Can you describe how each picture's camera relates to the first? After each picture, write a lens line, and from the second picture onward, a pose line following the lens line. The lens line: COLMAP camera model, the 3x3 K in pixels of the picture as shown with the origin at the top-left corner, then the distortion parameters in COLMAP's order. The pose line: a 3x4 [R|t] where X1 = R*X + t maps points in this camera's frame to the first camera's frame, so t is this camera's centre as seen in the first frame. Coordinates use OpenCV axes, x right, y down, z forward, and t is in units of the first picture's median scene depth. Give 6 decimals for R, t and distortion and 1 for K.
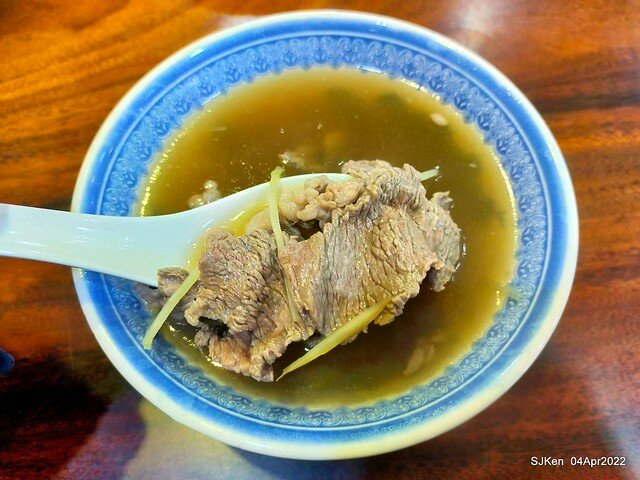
lens RADIAL K [[537.7, 0, 320.0], [0, 537.7, 240.0], [0, 0, 1]] dist [0.003426, -0.002974]
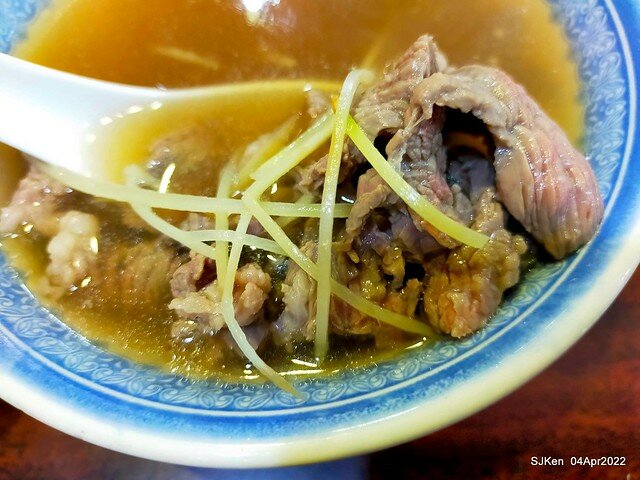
lens RADIAL K [[545.5, 0, 320.0], [0, 545.5, 240.0], [0, 0, 1]] dist [-0.054703, 0.004470]
pose [[0.998249, 0.012142, -0.057884, 0.099365], [-0.011387, 0.999846, 0.013350, 0.122290], [0.058037, -0.012668, 0.998234, 0.335047]]
